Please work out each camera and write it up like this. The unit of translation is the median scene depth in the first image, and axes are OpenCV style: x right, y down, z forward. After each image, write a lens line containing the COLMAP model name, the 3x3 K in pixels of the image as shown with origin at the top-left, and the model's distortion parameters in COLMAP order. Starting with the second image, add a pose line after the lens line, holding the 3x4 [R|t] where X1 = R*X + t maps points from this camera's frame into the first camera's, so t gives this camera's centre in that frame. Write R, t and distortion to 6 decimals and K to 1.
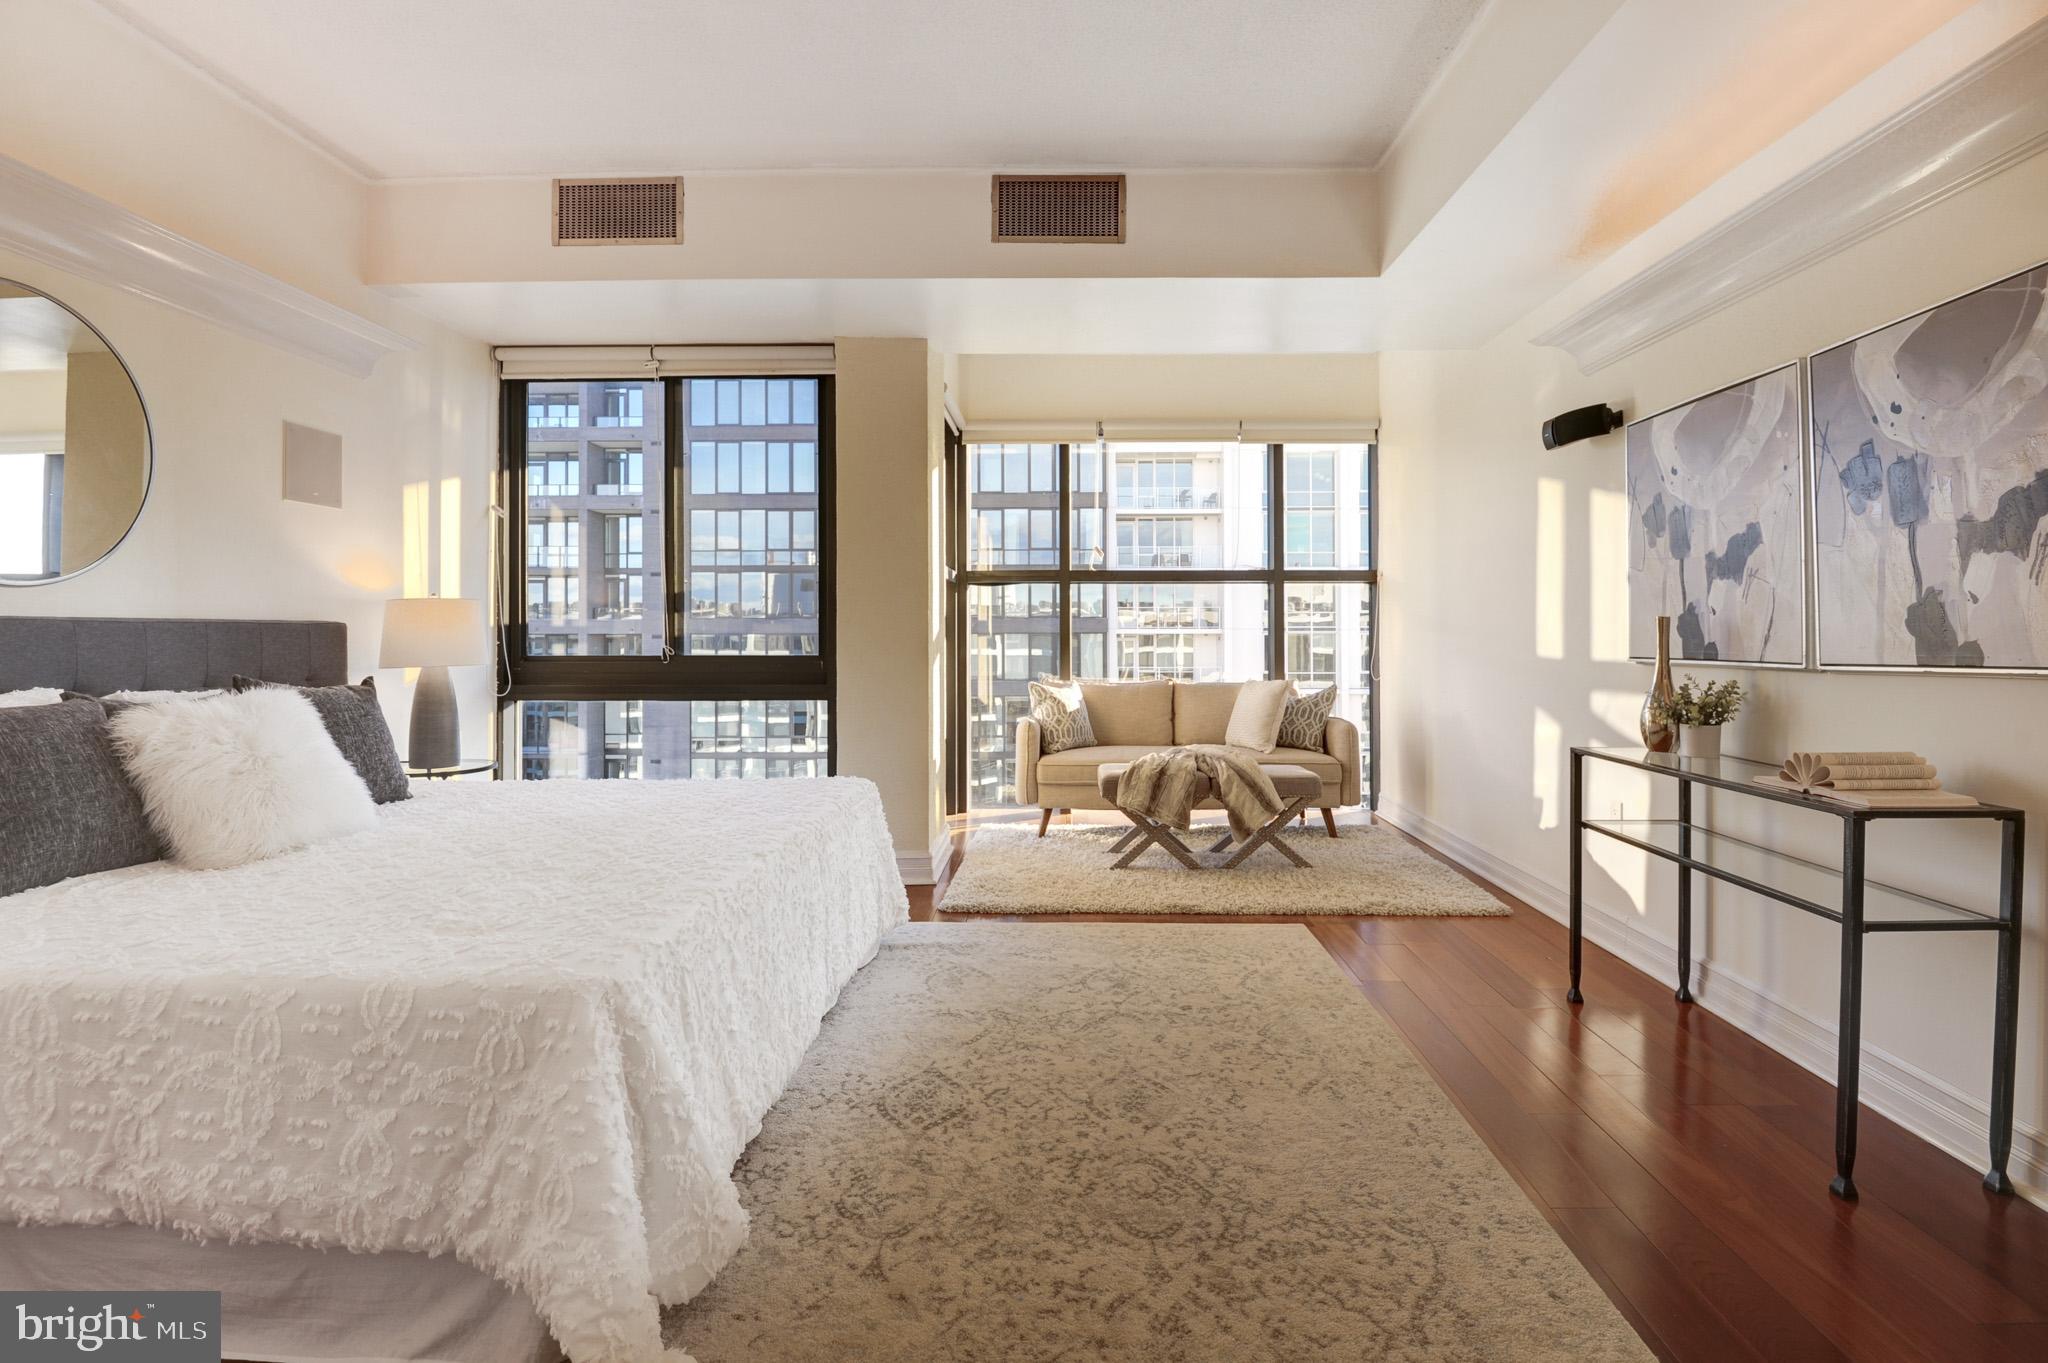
lens RADIAL K [[957.5, 0, 1015.6], [0, 957.5, 632.2], [0, 0, 1]] dist [0.002631, -0.017094]
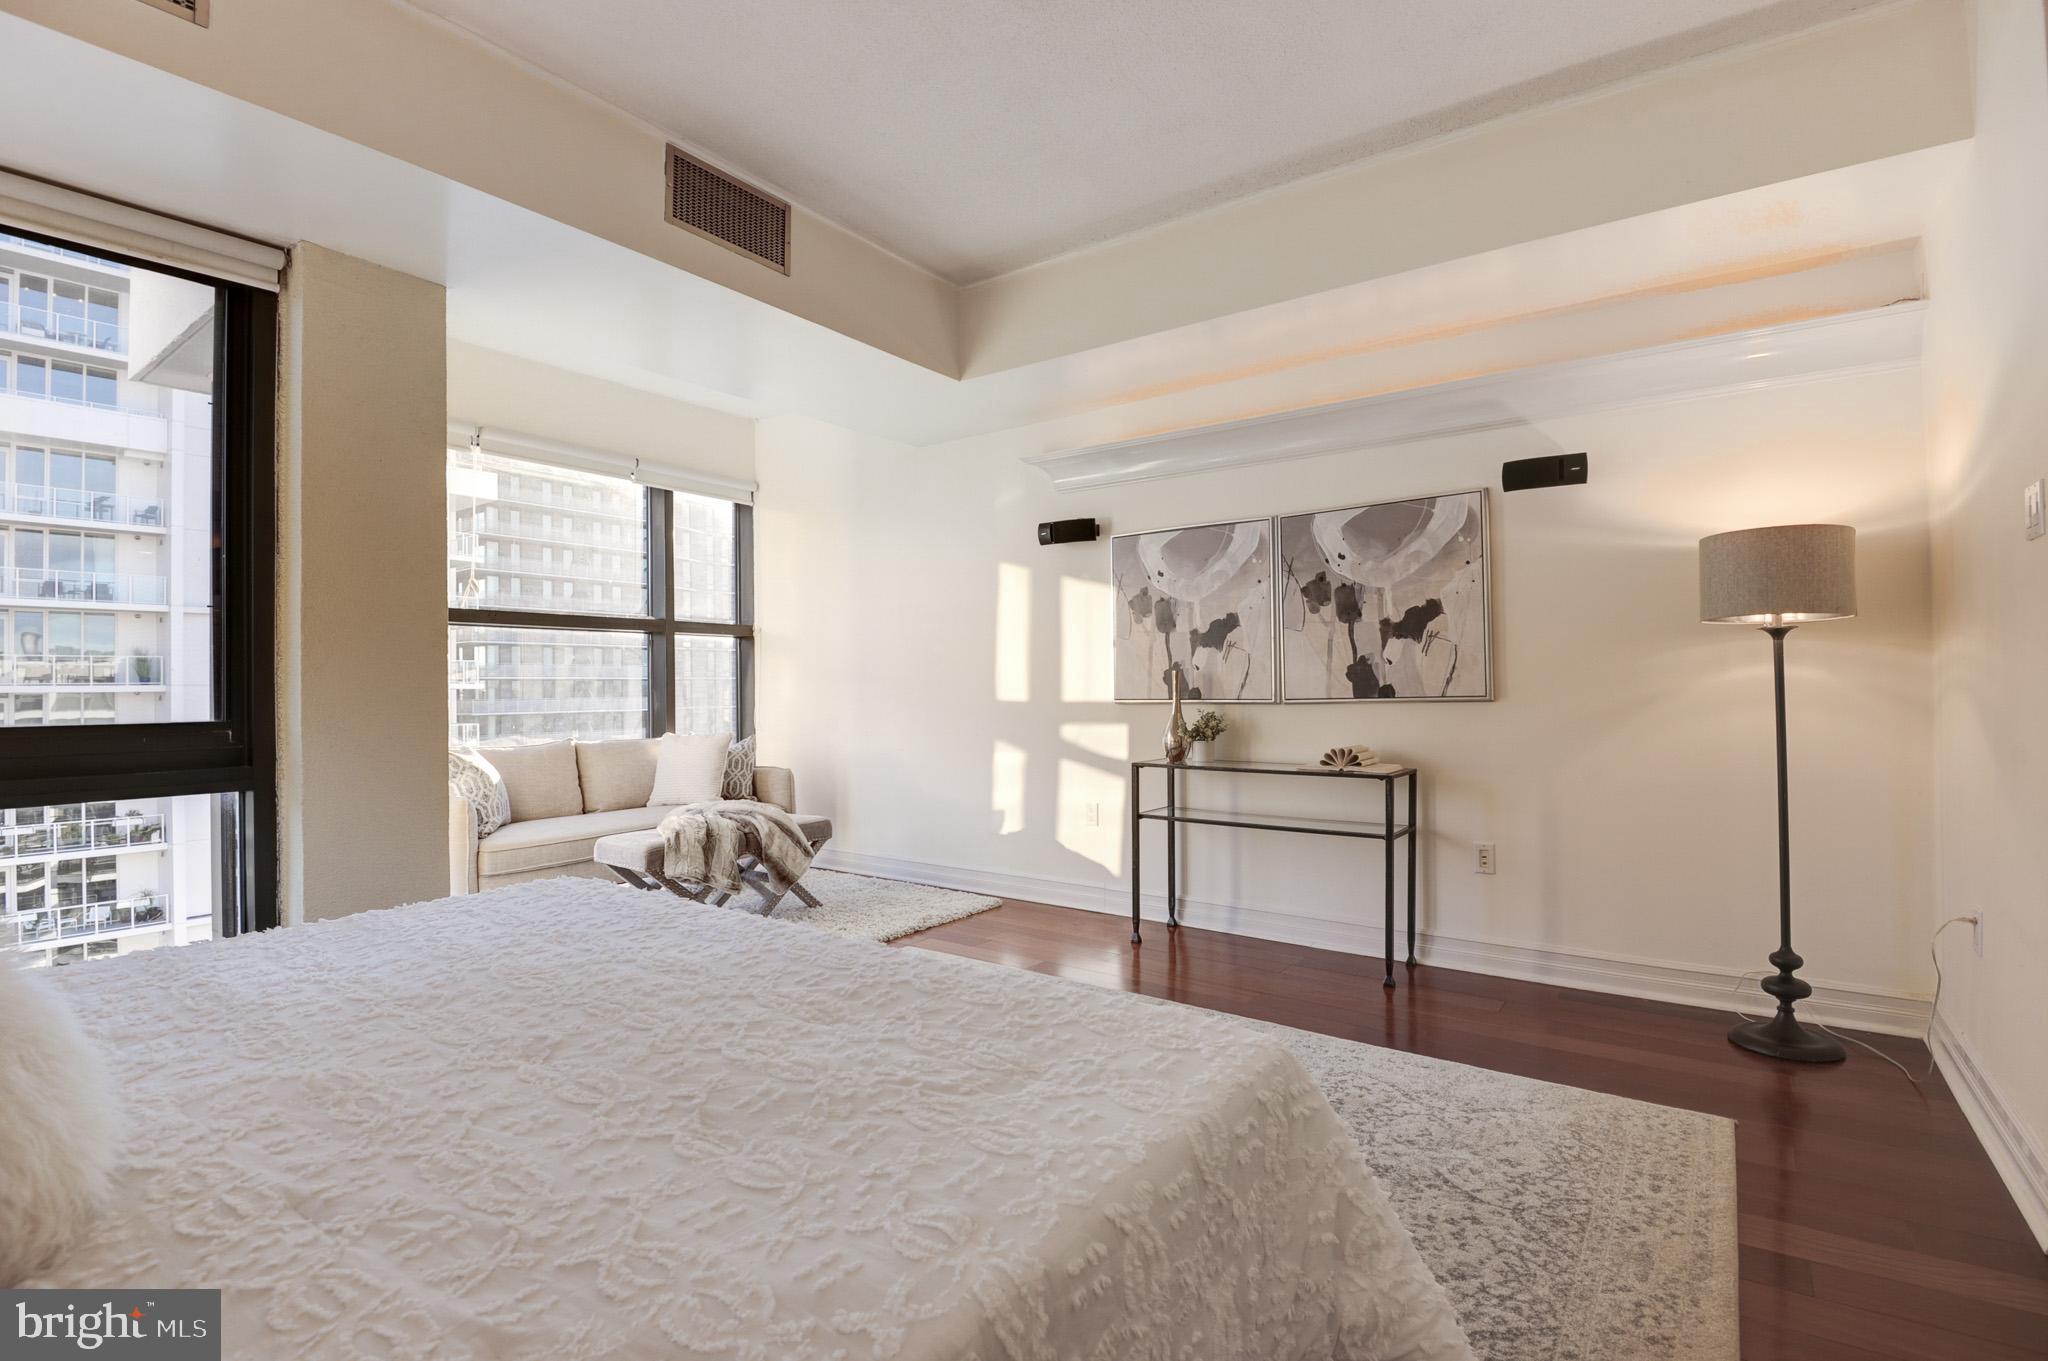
lens RADIAL K [[957.5, 0, 1022.6], [0, 957.5, 683.1], [0, 0, 1]] dist [0.002631, -0.017094]
pose [[0.569942, -0.001780, 0.821683, -0.581958], [0.005631, 0.999983, -0.001739, 0.003932], [-0.821666, 0.005618, 0.569942, 0.283216]]
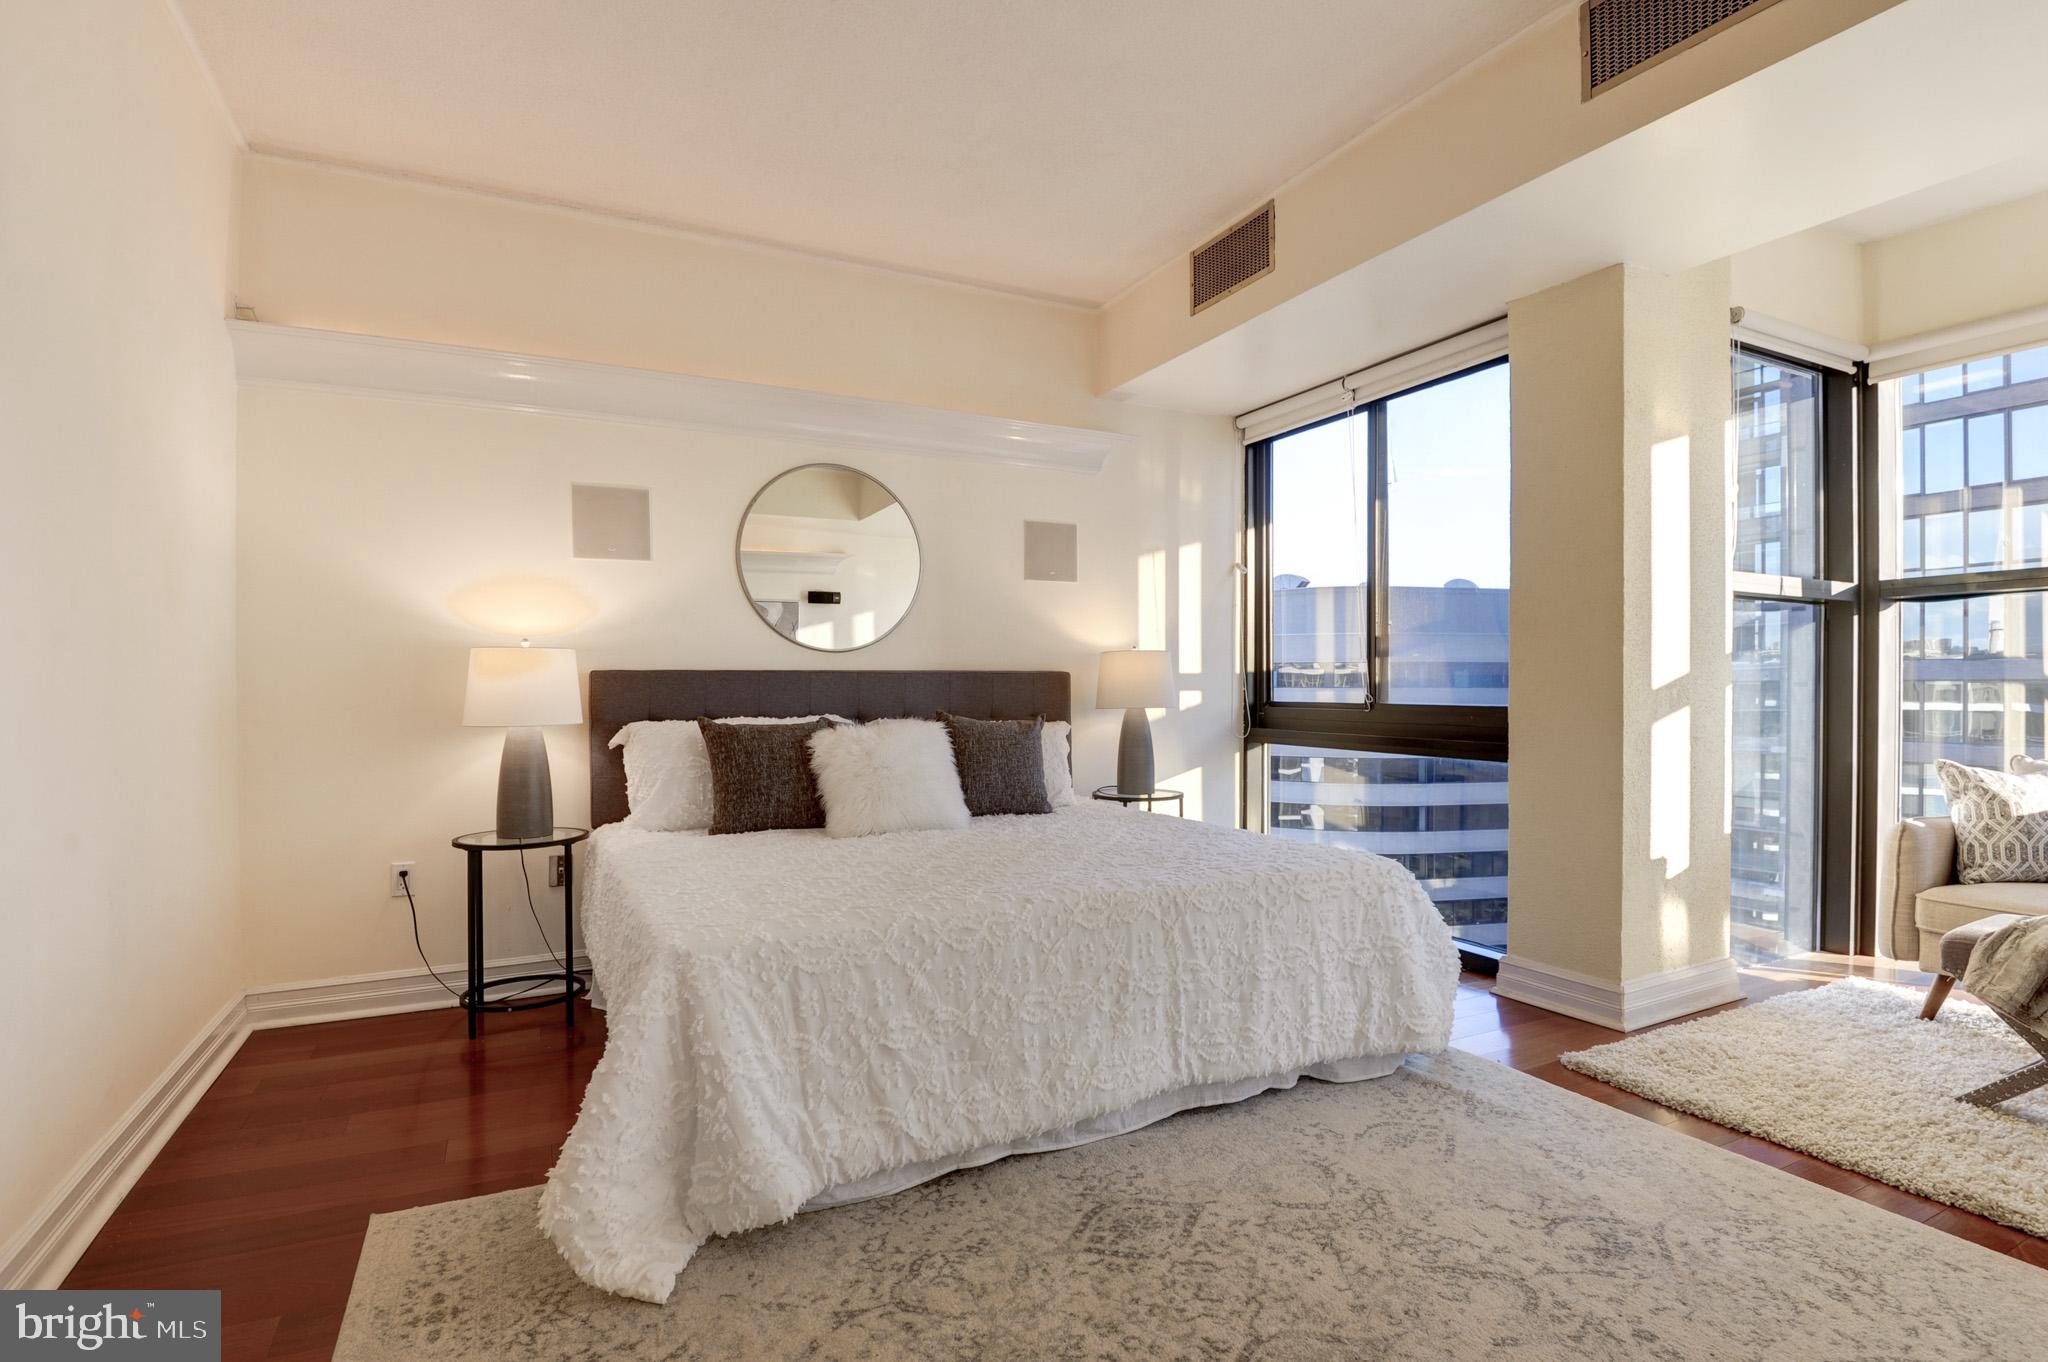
lens RADIAL K [[957.5, 0, 1007.0], [0, 957.5, 697.1], [0, 0, 1]] dist [0.002631, -0.017094]
pose [[0.487335, 0.011536, -0.873139, 0.406806], [0.004042, 0.999872, 0.015466, 0.003507], [0.873206, -0.011067, 0.487226, 0.341568]]
